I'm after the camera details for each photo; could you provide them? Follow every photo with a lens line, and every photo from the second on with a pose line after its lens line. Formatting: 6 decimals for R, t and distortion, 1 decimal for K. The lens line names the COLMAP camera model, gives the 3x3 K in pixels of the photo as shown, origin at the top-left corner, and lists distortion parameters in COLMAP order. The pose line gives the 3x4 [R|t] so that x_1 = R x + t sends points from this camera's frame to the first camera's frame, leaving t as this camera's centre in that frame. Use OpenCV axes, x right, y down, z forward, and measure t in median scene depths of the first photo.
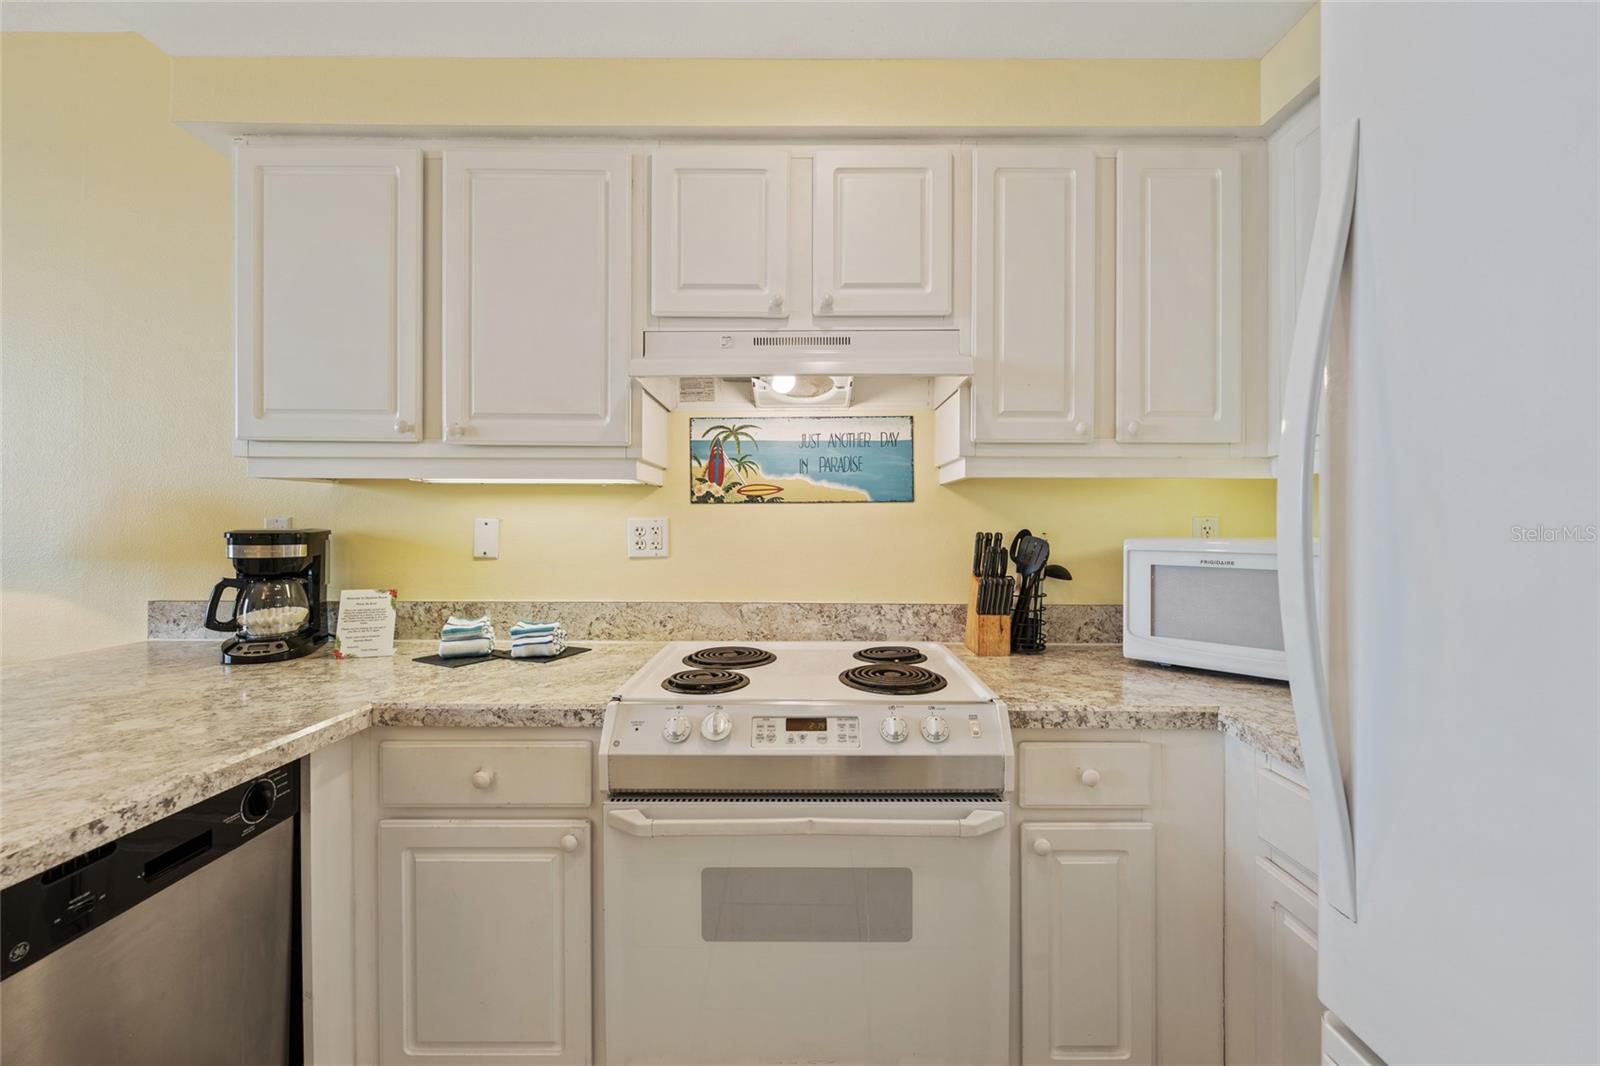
lens RADIAL K [[649.8, 0, 802.8], [0, 649.8, 529.1], [0, 0, 1]] dist [0.000282, -0.000358]
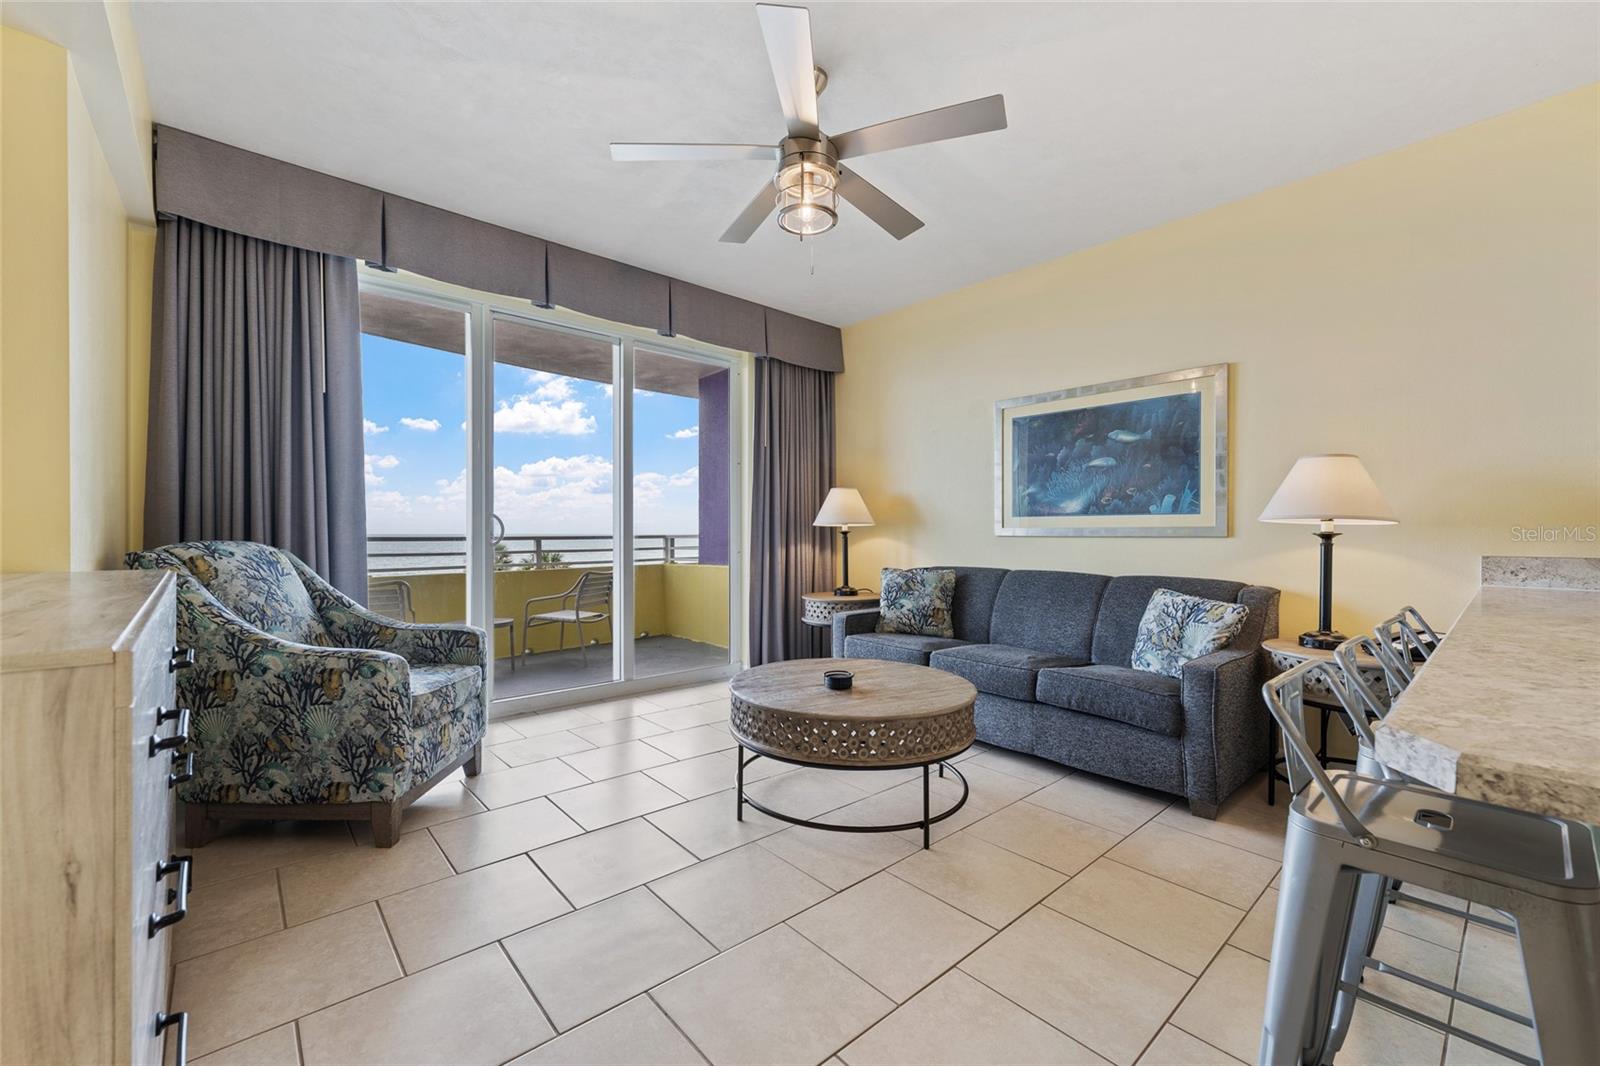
lens RADIAL K [[643.5, 0, 800.0], [0, 643.5, 533.0], [0, 0, 1]] dist [-0.001306, -0.000218]
pose [[0.667425, 0.000473, -0.744676, -1.065708], [-0.004086, 0.999987, -0.003027, 0.081563], [0.744665, 0.005063, 0.667419, -0.996564]]
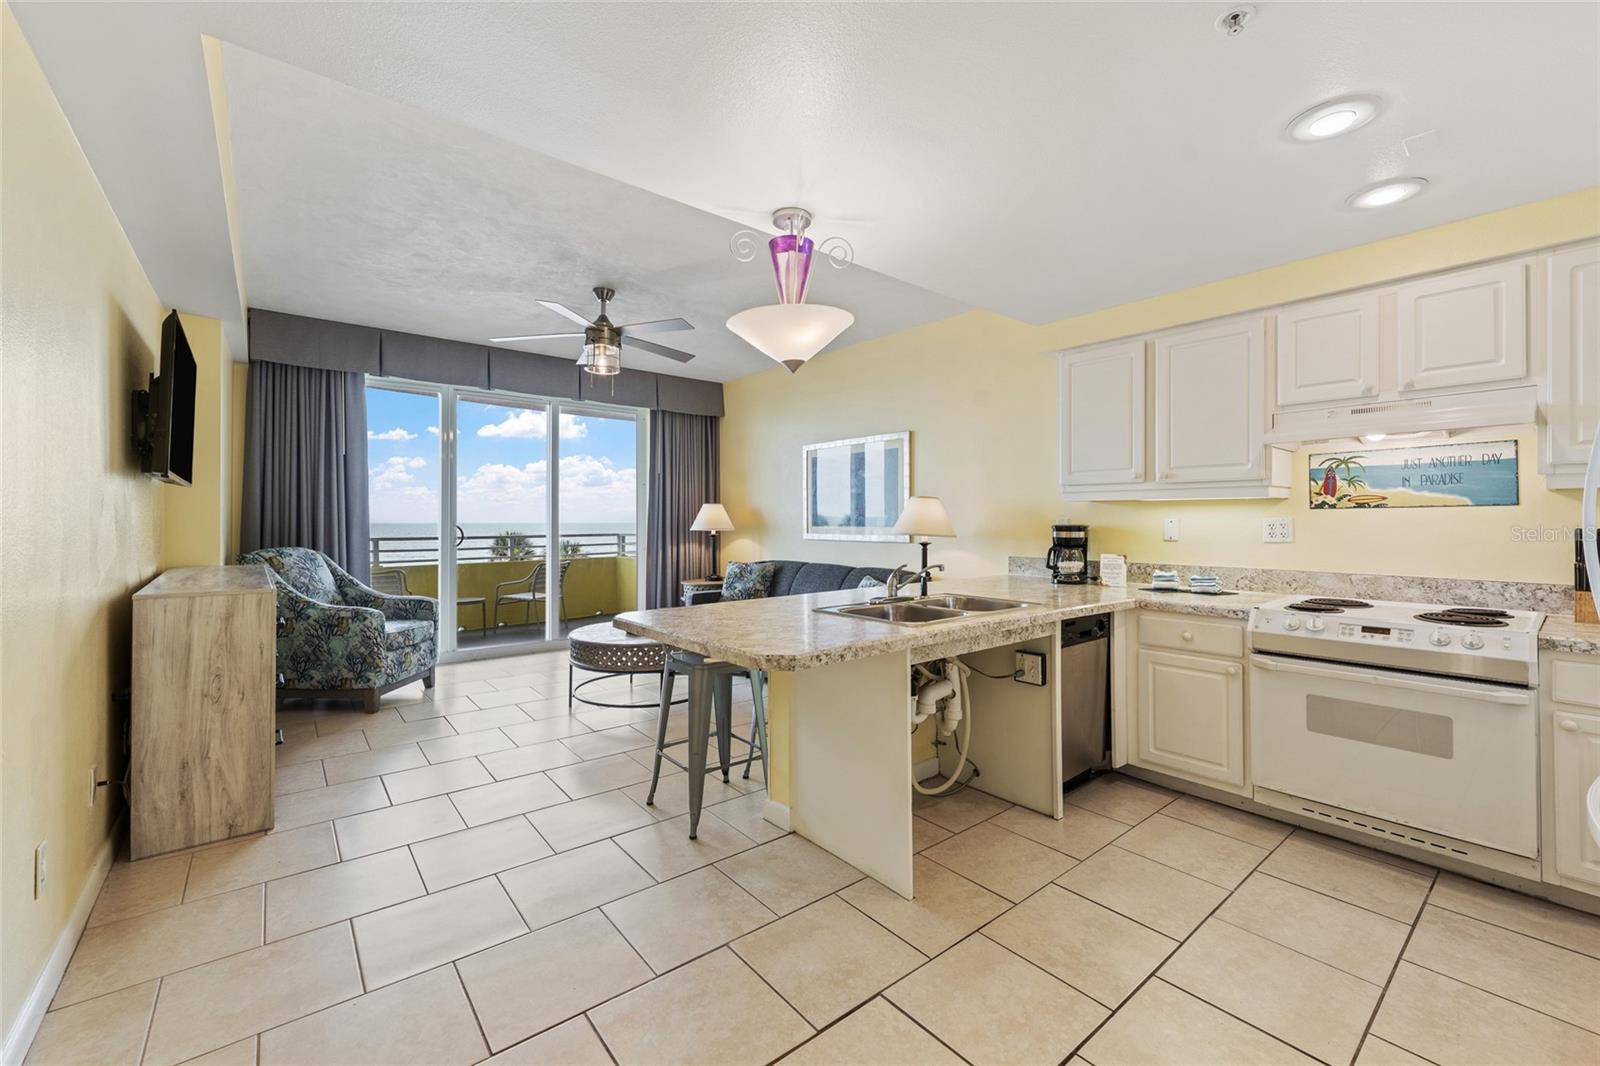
lens RADIAL K [[650.8, 0, 806.7], [0, 650.8, 515.9], [0, 0, 1]] dist [-0.001275, -0.000300]
pose [[0.638710, -0.006963, -0.769416, 0.291362], [-0.003077, 0.999928, -0.011603, -0.000300], [0.769441, 0.009779, 0.638643, -1.055858]]
